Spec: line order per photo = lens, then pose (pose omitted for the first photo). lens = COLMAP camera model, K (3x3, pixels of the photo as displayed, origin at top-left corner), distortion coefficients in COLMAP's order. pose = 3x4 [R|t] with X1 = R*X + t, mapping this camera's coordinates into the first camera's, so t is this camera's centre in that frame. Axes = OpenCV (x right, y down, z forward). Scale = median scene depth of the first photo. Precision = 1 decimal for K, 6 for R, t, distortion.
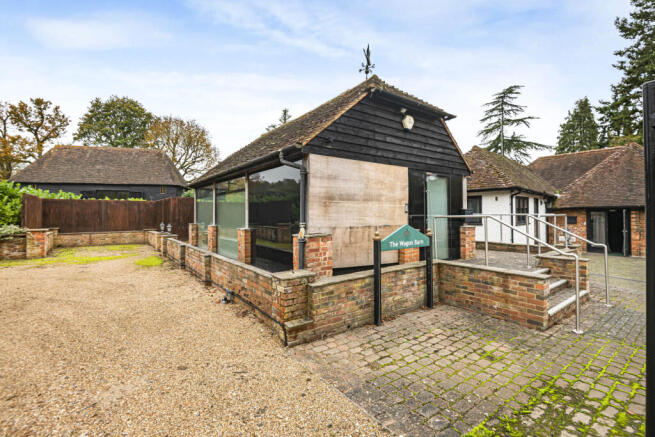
lens RADIAL K [[305.3, 0, 344.3], [0, 305.3, 210.5], [0, 0, 1]] dist [-0.016132, -0.001292]
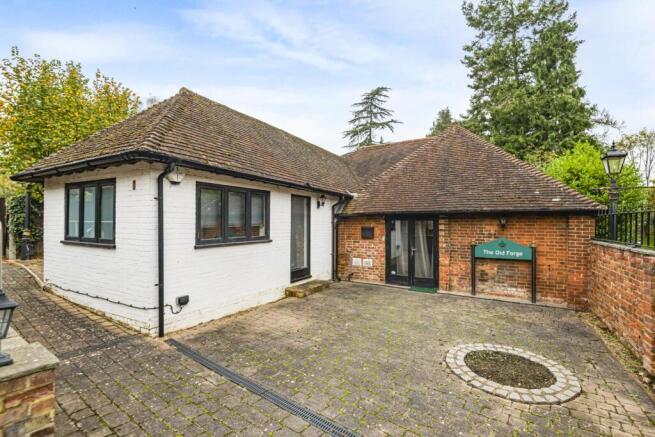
lens RADIAL K [[325.0, 0, 327.5], [0, 325.0, 218.5], [0, 0, 1]] dist [0.001736, -0.000115]
pose [[0.954055, 0.015633, 0.299224, 0.162265], [-0.016292, 0.999867, -0.000291, 0.000977], [-0.299189, -0.004597, 0.954183, 0.128571]]
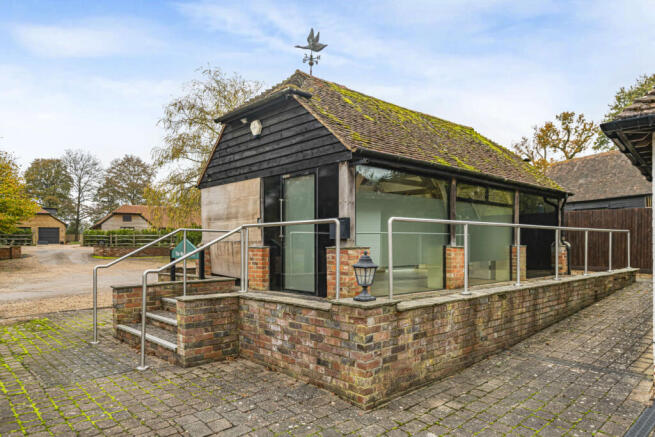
lens RADIAL K [[431.1, 0, 328.1], [0, 431.1, 243.0], [0, 0, 1]] dist [-0.006093, -0.002212]
pose [[0.082505, 0.002546, -0.996587, 0.224950], [0.014086, 0.999894, 0.003721, 0.007541], [0.996491, -0.014345, 0.082461, 0.165178]]
